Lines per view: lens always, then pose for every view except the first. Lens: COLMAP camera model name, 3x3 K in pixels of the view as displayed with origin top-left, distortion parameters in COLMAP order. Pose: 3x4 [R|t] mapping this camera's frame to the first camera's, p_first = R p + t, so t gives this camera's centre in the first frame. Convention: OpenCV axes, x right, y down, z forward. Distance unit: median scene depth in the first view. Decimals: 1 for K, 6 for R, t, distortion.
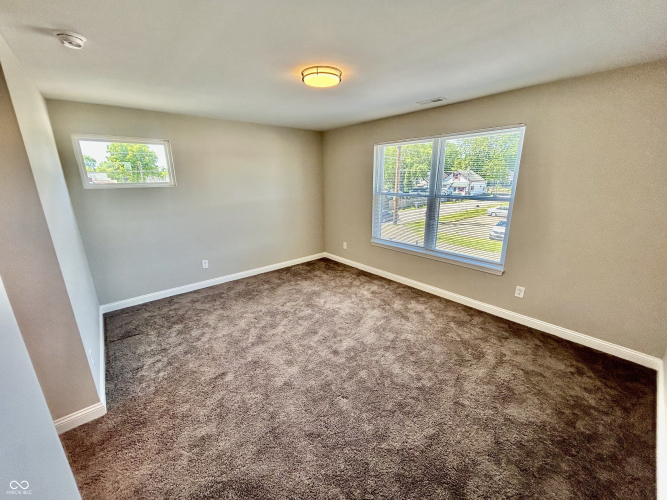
lens RADIAL K [[267.8, 0, 332.4], [0, 267.8, 250.3], [0, 0, 1]] dist [-0.000241, -0.000040]
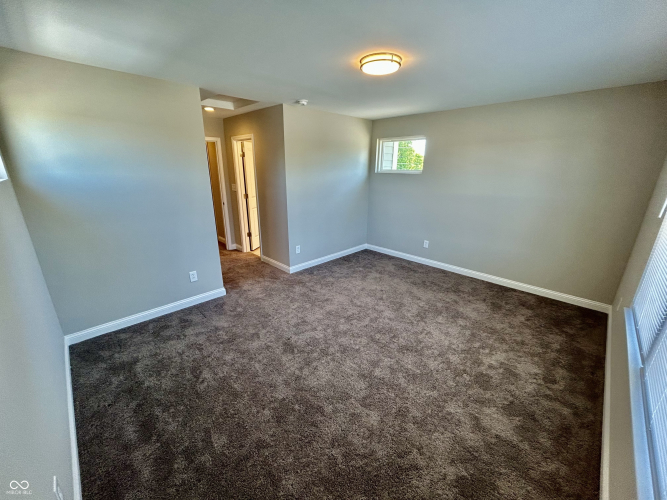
lens RADIAL K [[267.8, 0, 332.4], [0, 267.8, 250.3], [0, 0, 1]] dist [-0.000241, -0.000040]
pose [[0.084066, 0.317551, -0.944507, 0.613844], [-0.272220, 0.919125, 0.284789, -0.148243], [0.958556, 0.233173, 0.163711, 0.473552]]
